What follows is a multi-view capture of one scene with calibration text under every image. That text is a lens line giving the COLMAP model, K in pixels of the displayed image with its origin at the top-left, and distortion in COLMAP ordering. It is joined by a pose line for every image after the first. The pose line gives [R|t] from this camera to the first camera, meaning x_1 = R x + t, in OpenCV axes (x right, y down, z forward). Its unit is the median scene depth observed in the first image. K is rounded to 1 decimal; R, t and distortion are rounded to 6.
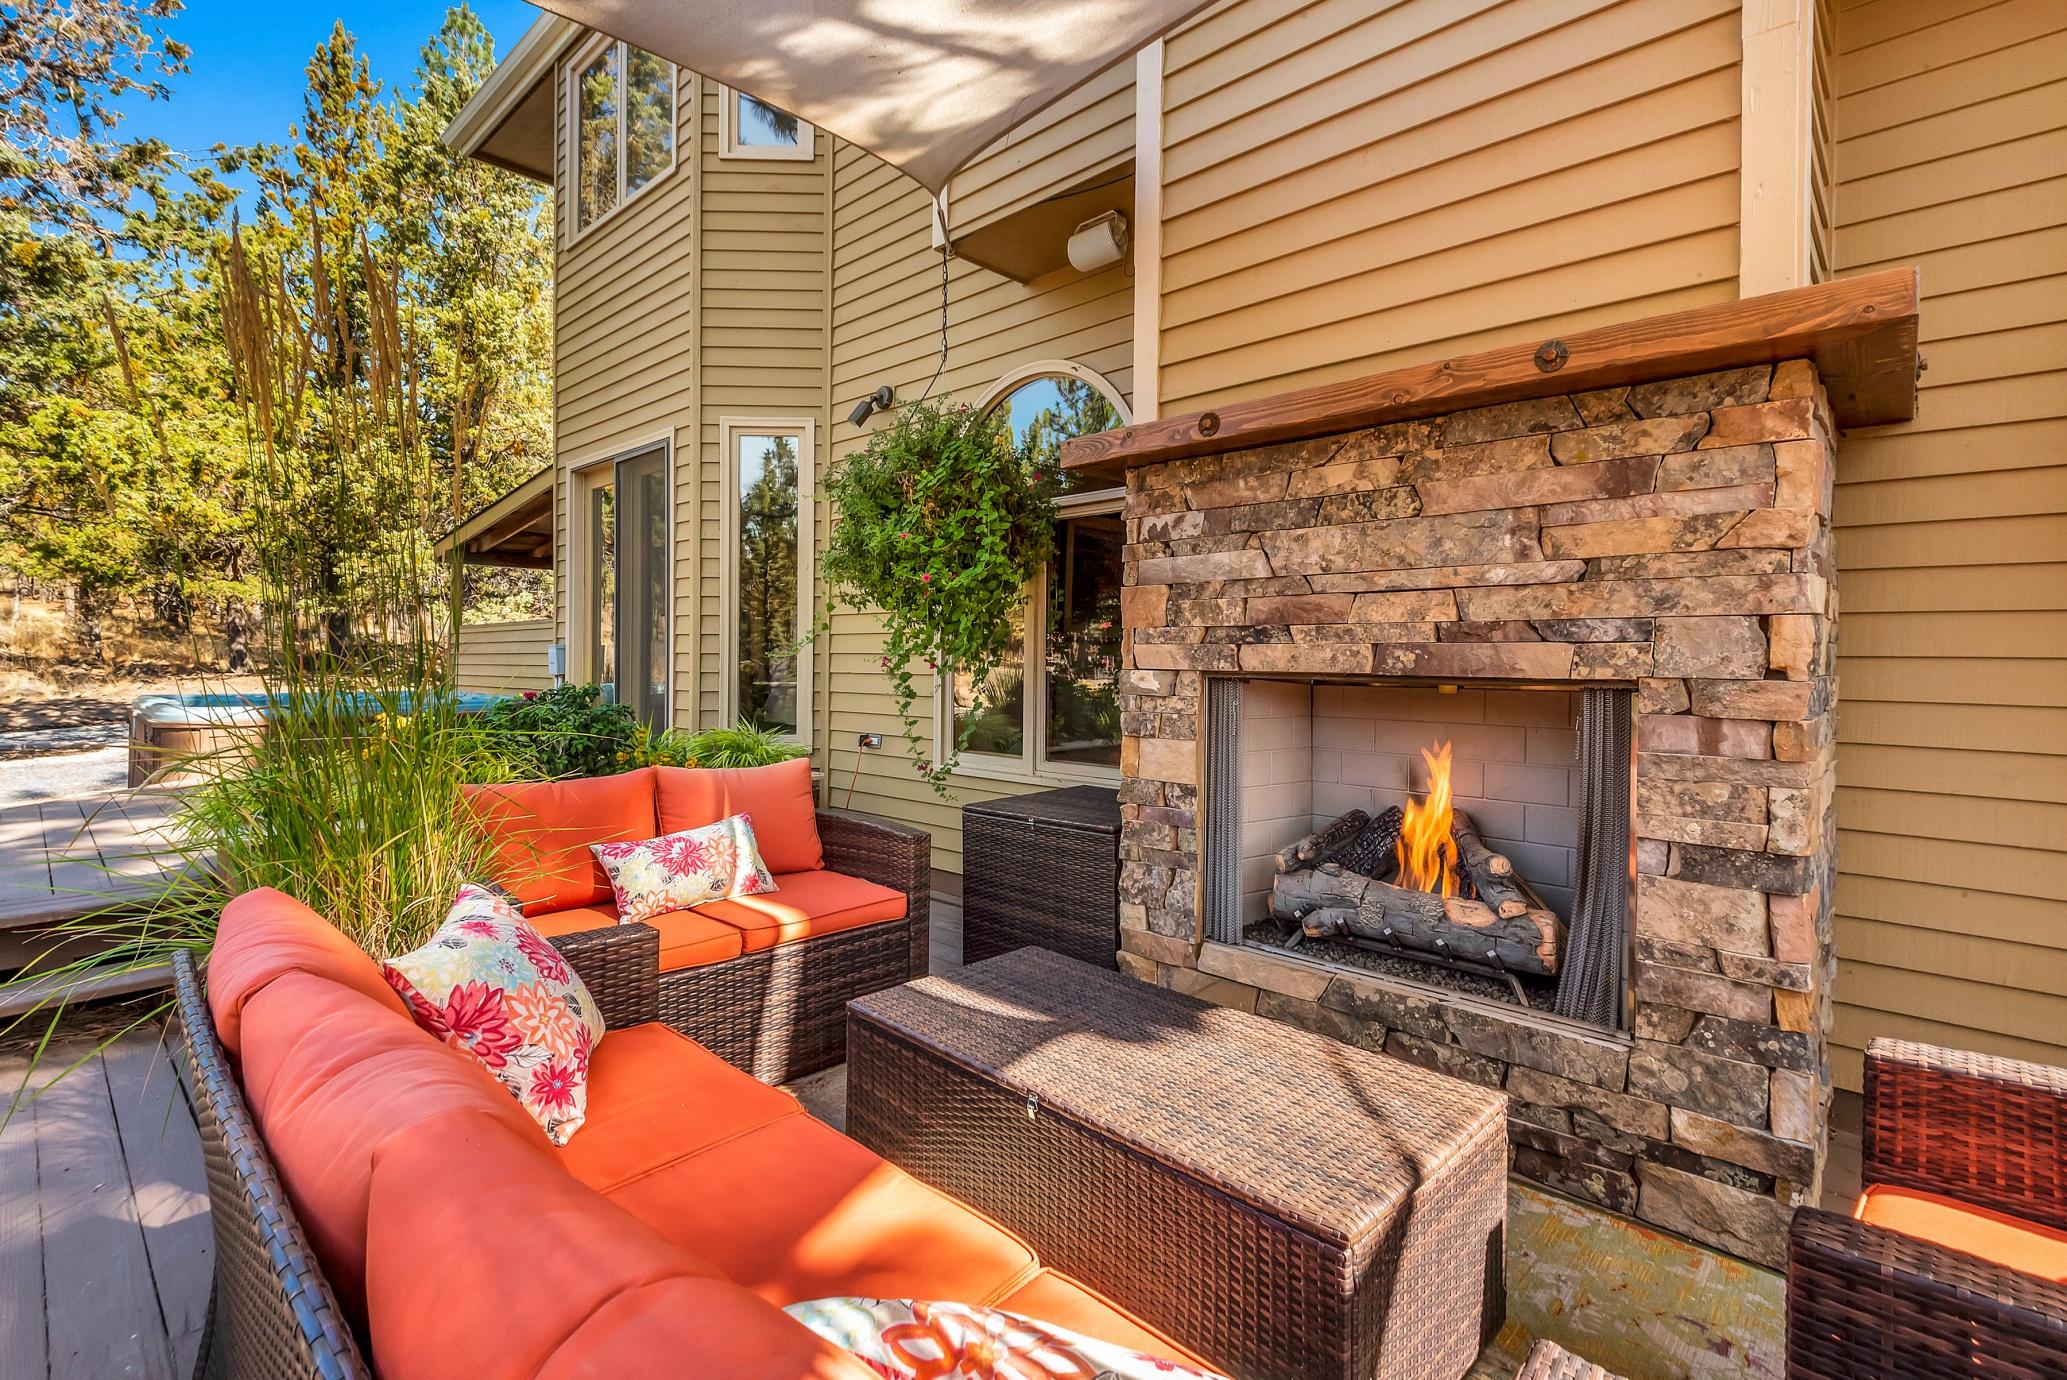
lens RADIAL K [[958.3, 0, 1002.2], [0, 958.3, 684.1], [0, 0, 1]] dist [0.015513, -0.000808]
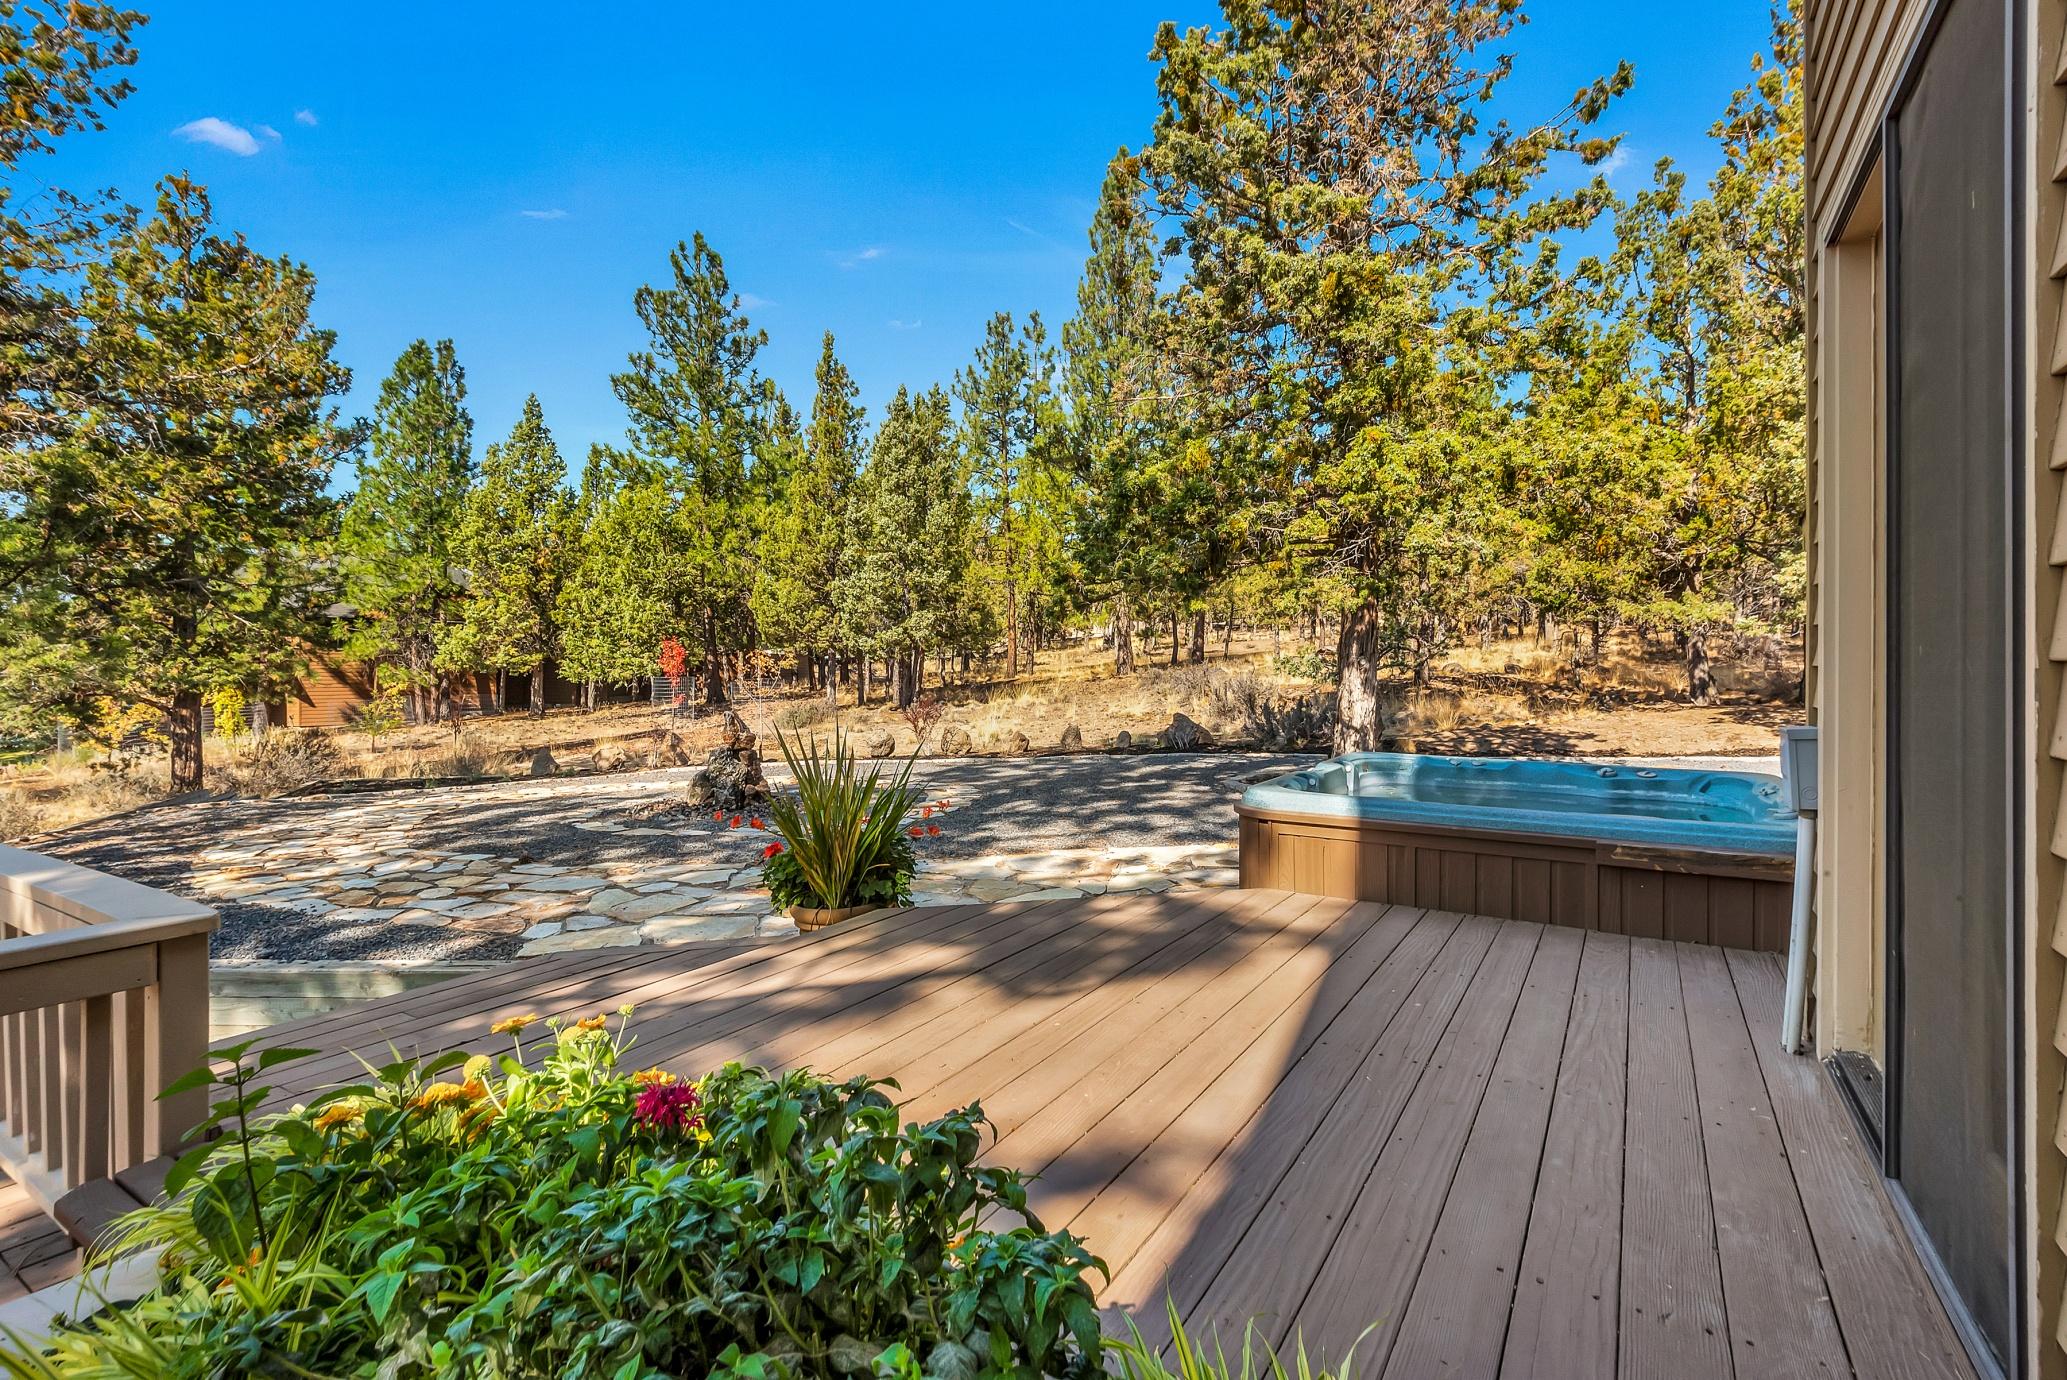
lens RADIAL K [[958.3, 0, 1033.2], [0, 958.3, 682.8], [0, 0, 1]] dist [0.015513, -0.000808]
pose [[0.216423, 0.011447, -0.976233, -0.069543], [-0.028347, 0.999583, 0.005436, -0.023087], [0.975888, 0.026496, 0.216657, 0.275718]]
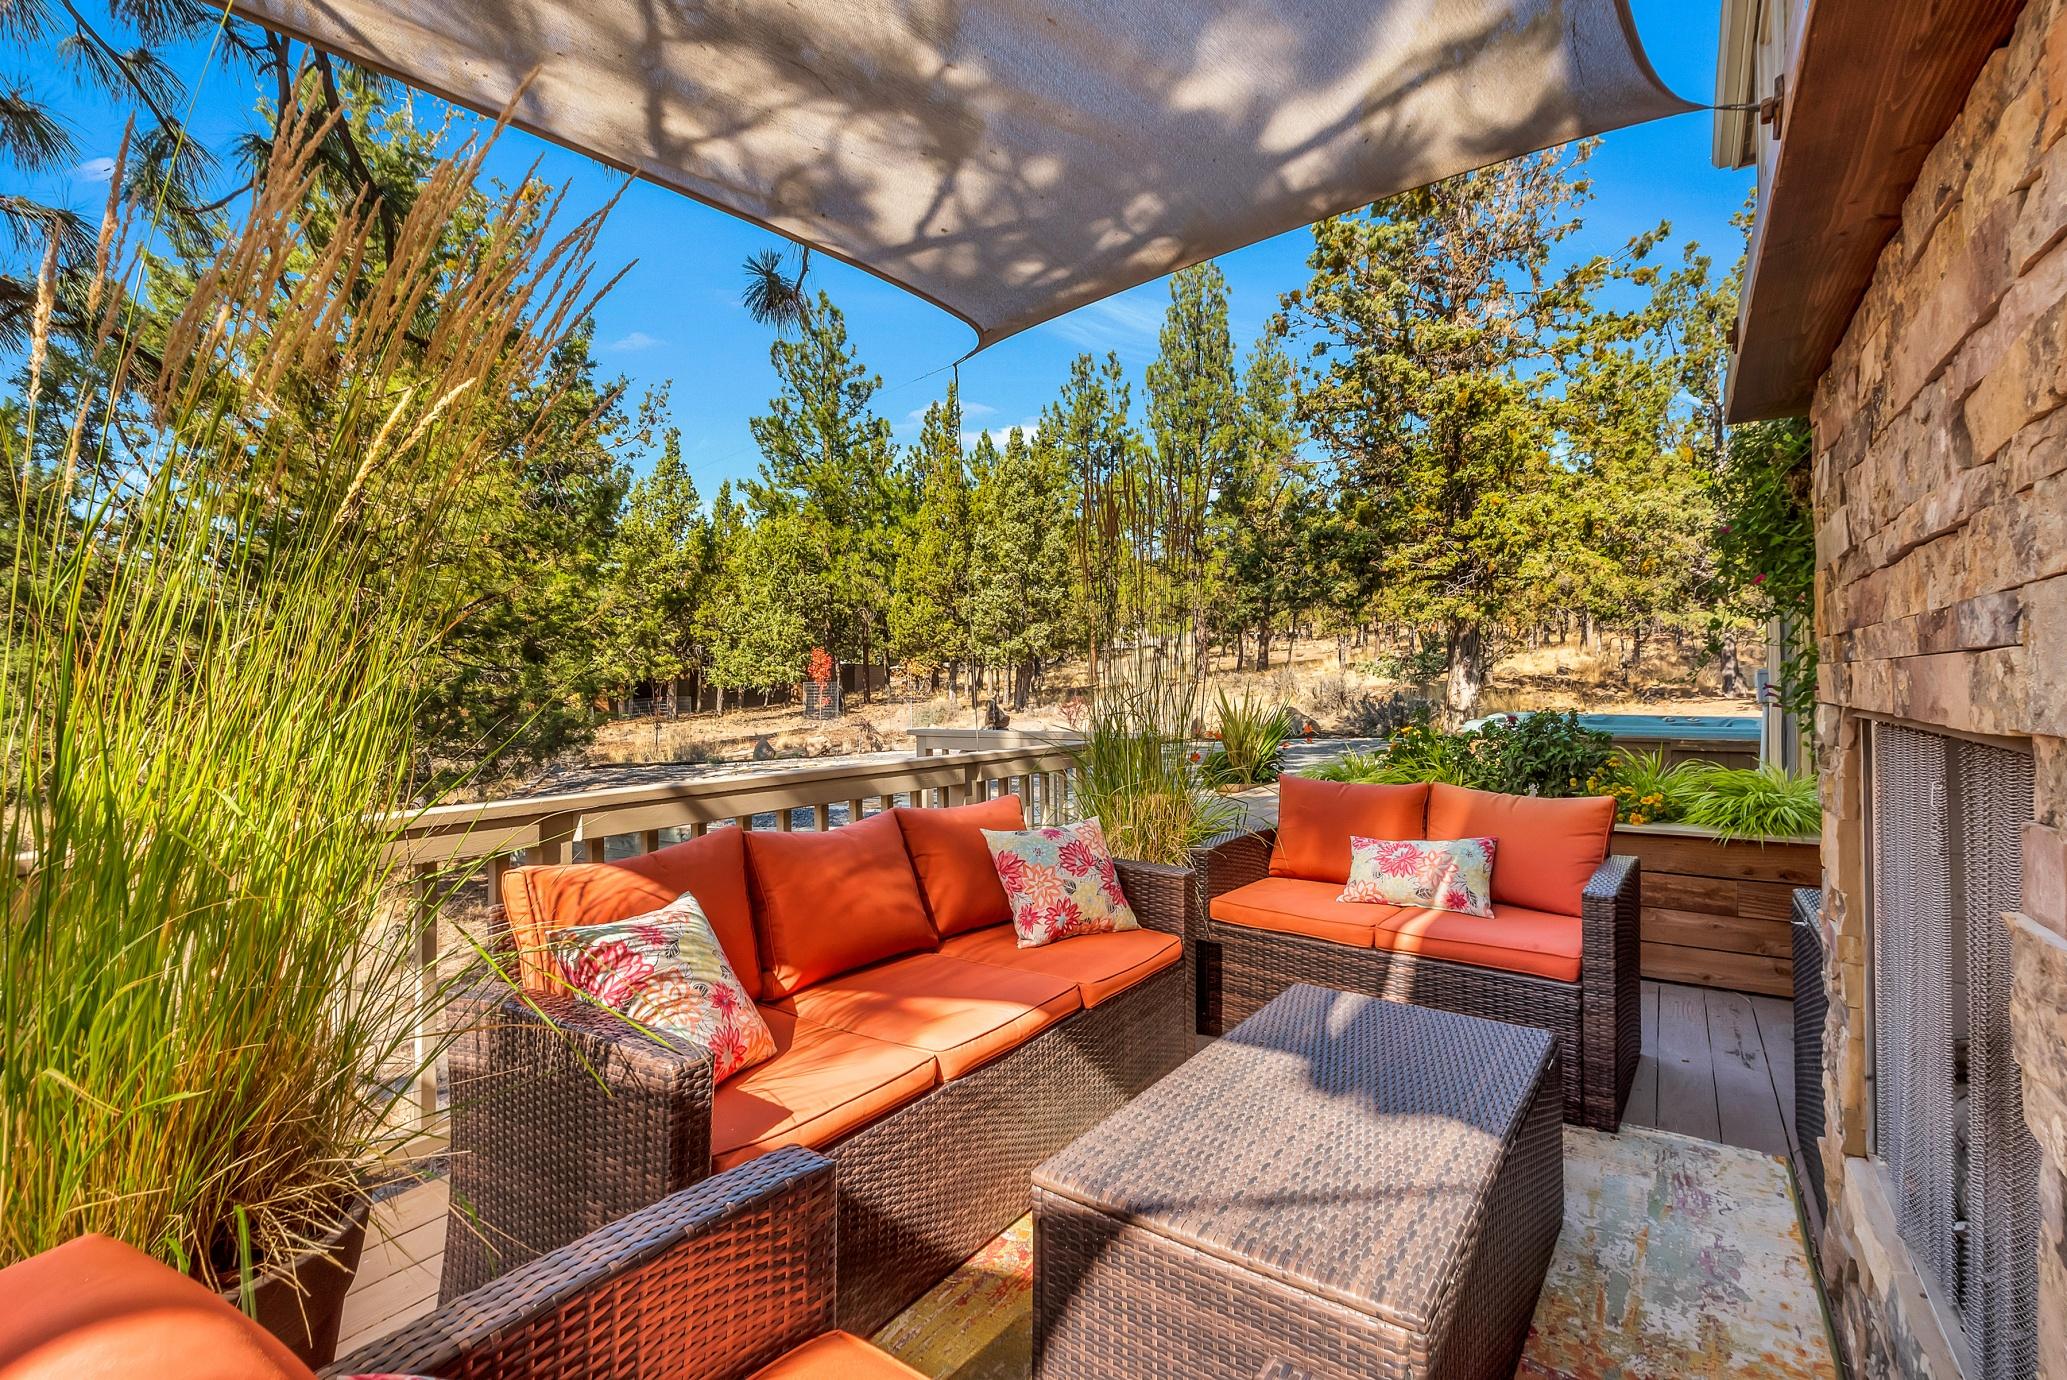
lens RADIAL K [[958.3, 0, 1029.1], [0, 958.3, 682.3], [0, 0, 1]] dist [0.015513, -0.000808]
pose [[0.190911, -0.001932, -0.981605, 0.132381], [-0.023852, 0.999694, -0.006606, -0.002717], [0.981318, 0.024675, 0.190806, 0.065188]]
